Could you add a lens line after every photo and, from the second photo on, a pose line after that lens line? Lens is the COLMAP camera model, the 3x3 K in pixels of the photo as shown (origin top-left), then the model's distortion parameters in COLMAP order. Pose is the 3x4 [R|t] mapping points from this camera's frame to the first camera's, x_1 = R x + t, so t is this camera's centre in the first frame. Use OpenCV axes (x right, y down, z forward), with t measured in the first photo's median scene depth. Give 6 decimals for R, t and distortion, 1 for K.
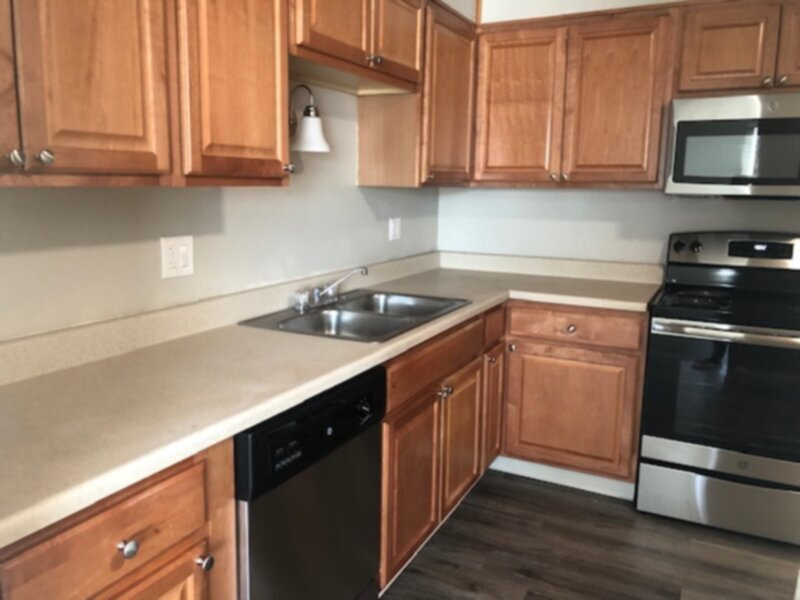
lens RADIAL K [[671.2, 0, 397.3], [0, 671.2, 294.4], [0, 0, 1]] dist [0.098172, -0.074610]
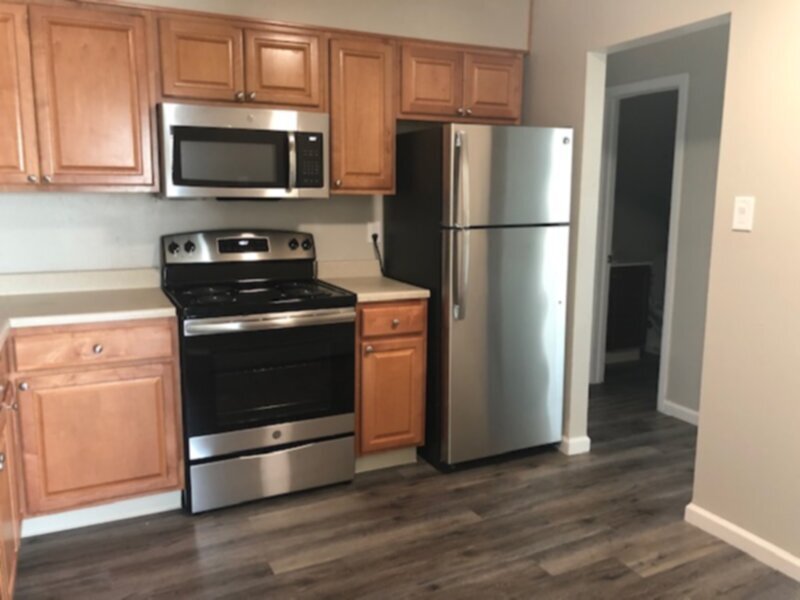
lens RADIAL K [[671.2, 0, 397.3], [0, 671.2, 294.4], [0, 0, 1]] dist [0.098172, -0.074610]
pose [[0.622996, -0.139474, 0.769690, -0.179592], [0.137445, 0.988185, 0.067818, -0.026790], [-0.770055, 0.063540, 0.634805, 0.111140]]
